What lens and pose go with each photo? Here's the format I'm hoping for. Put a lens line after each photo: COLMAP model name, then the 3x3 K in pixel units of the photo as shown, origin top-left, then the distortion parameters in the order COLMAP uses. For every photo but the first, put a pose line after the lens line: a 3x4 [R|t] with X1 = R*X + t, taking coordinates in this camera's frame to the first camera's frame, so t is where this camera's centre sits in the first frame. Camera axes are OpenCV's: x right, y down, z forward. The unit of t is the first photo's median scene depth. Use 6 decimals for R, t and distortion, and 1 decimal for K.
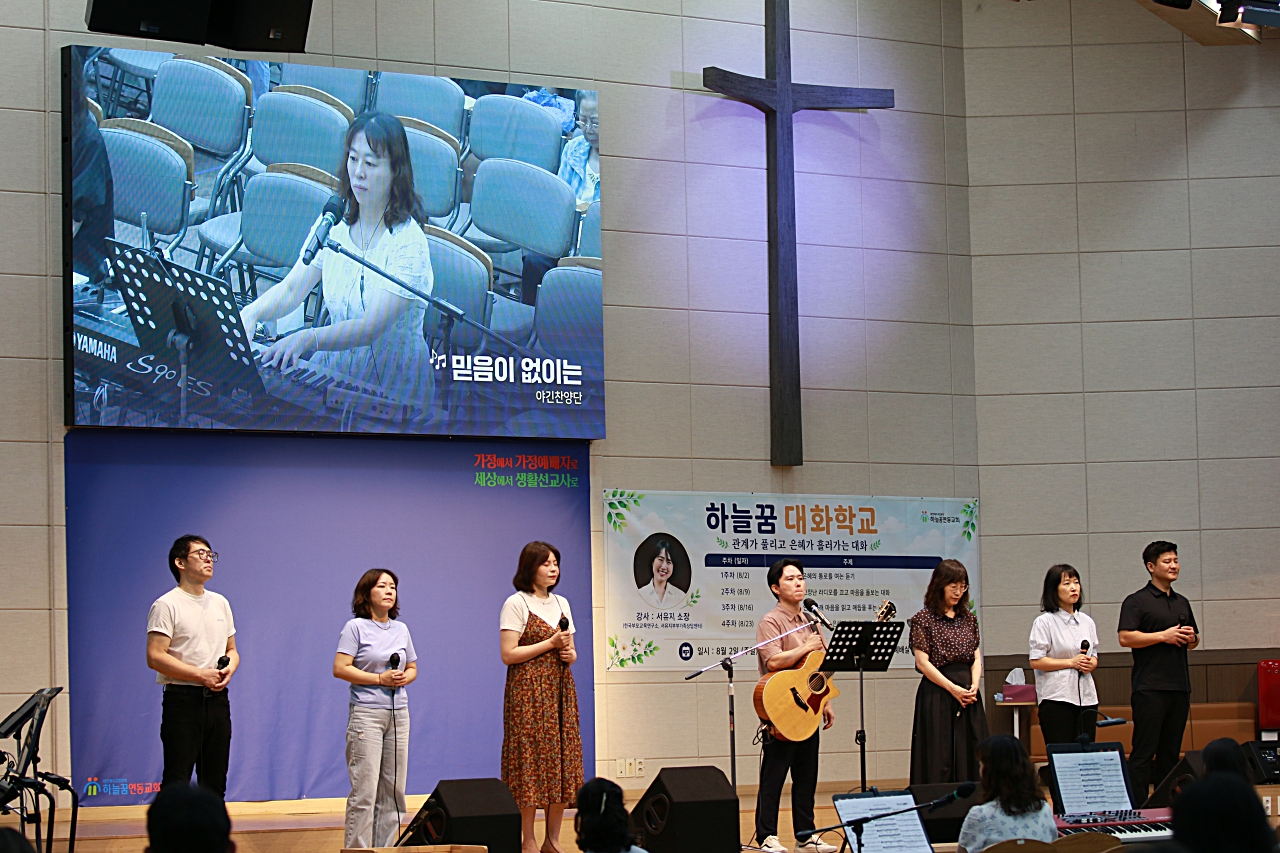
lens RADIAL K [[4154.0, 0, 640.0], [0, 4154.0, 426.5], [0, 0, 1]] dist [-0.387103, 0.300654]
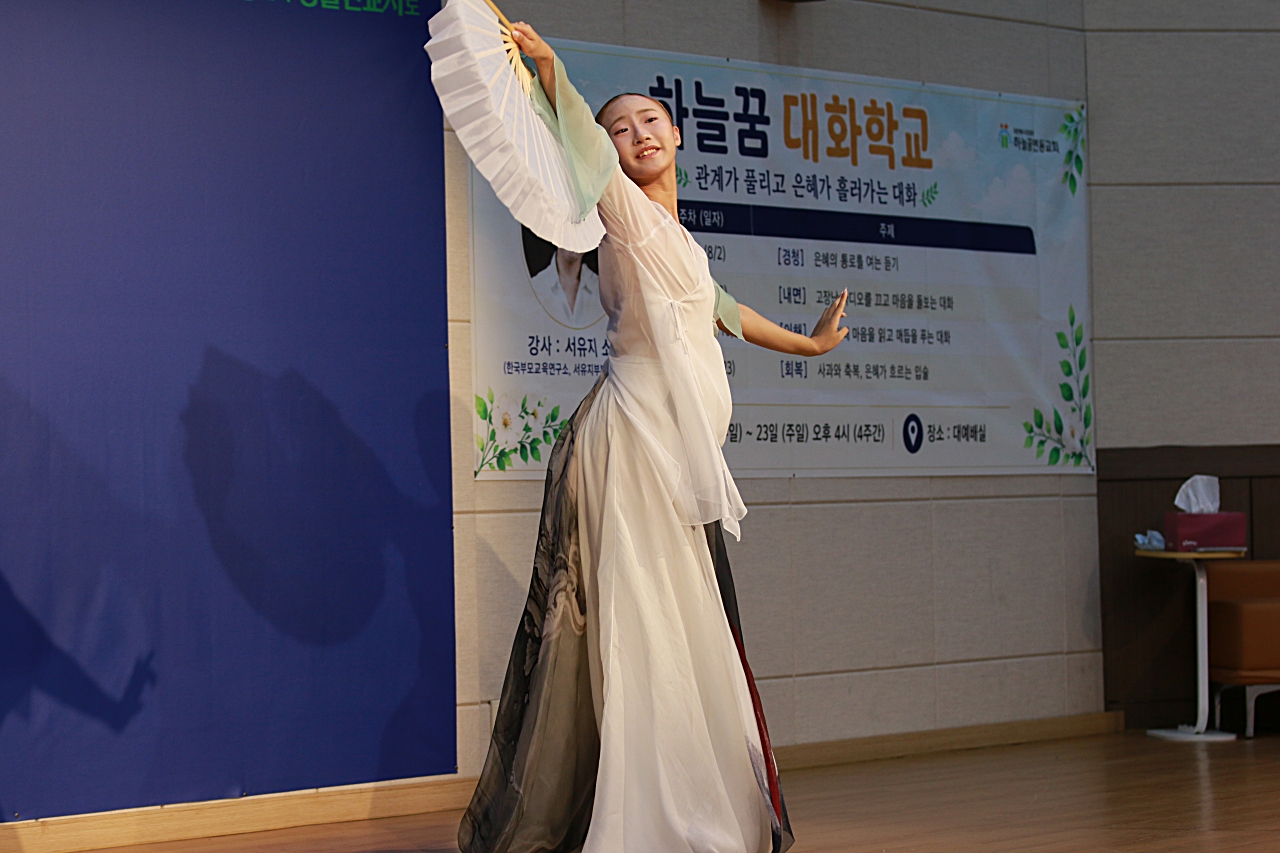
lens RADIAL K [[4821.7, 0, 640.0], [0, 4821.7, 426.5], [0, 0, 1]] dist [-0.154814, -0.890318]
pose [[0.955151, 0.002446, 0.296109, -0.126252], [-0.015840, 0.998956, 0.042845, 0.032427], [-0.295695, -0.045614, 0.954193, 0.532162]]
